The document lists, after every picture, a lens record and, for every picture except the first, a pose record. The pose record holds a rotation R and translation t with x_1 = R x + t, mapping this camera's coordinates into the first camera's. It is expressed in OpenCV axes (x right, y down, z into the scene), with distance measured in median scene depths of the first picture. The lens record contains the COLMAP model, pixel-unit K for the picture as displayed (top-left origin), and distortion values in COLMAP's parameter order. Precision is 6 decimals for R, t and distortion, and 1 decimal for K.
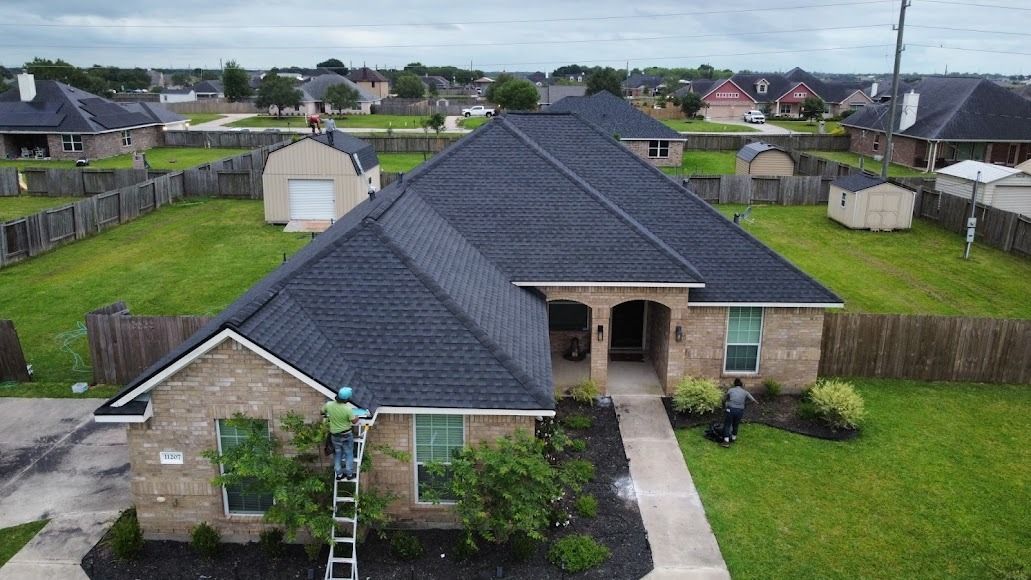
lens RADIAL K [[781.5, 0, 515.7], [0, 781.5, 287.3], [0, 0, 1]] dist [0.001786, -0.003435]
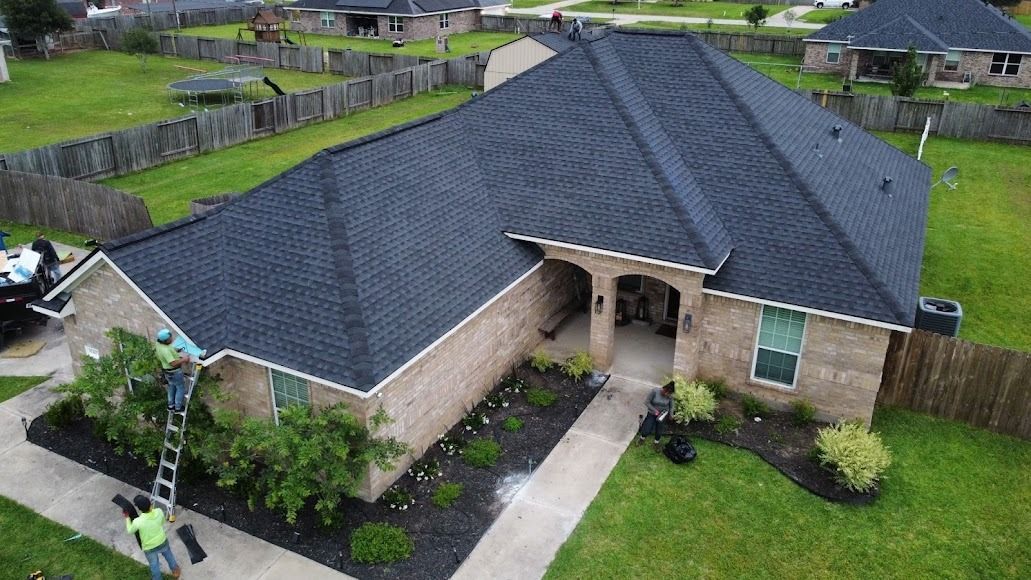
lens RADIAL K [[781.5, 0, 515.5], [0, 781.5, 286.3], [0, 0, 1]] dist [0.001786, -0.003435]
pose [[0.893821, 0.181234, -0.410168, 0.369783], [-0.122672, 0.978621, 0.165085, -0.091792], [0.431318, -0.097240, 0.896944, 0.171633]]
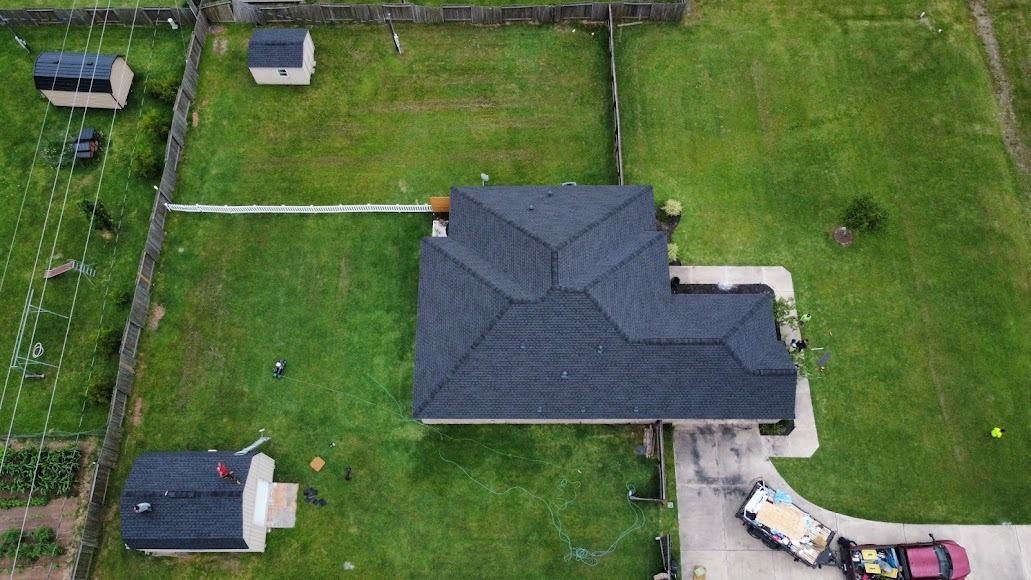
lens RADIAL K [[781.5, 0, 515.1], [0, 781.5, 289.5], [0, 0, 1]] dist [0.001786, -0.003435]
pose [[-0.009460, -0.928387, 0.371494, -0.813206], [0.283413, 0.353787, 0.891354, -2.194202], [-0.958951, 0.113718, 0.259771, 0.781662]]
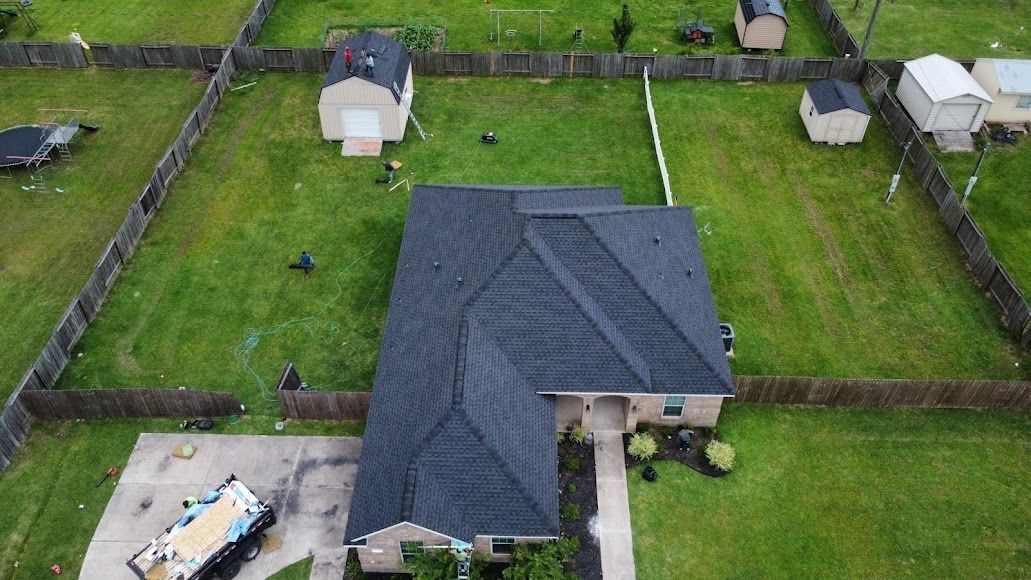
lens RADIAL K [[781.5, 0, 515.9], [0, 781.5, 287.3], [0, 0, 1]] dist [0.001786, -0.003435]
pose [[0.999977, 0.001097, -0.006624, -0.034783], [0.002086, 0.886982, 0.461798, -0.925182], [0.006382, -0.461802, 0.886960, -0.361899]]
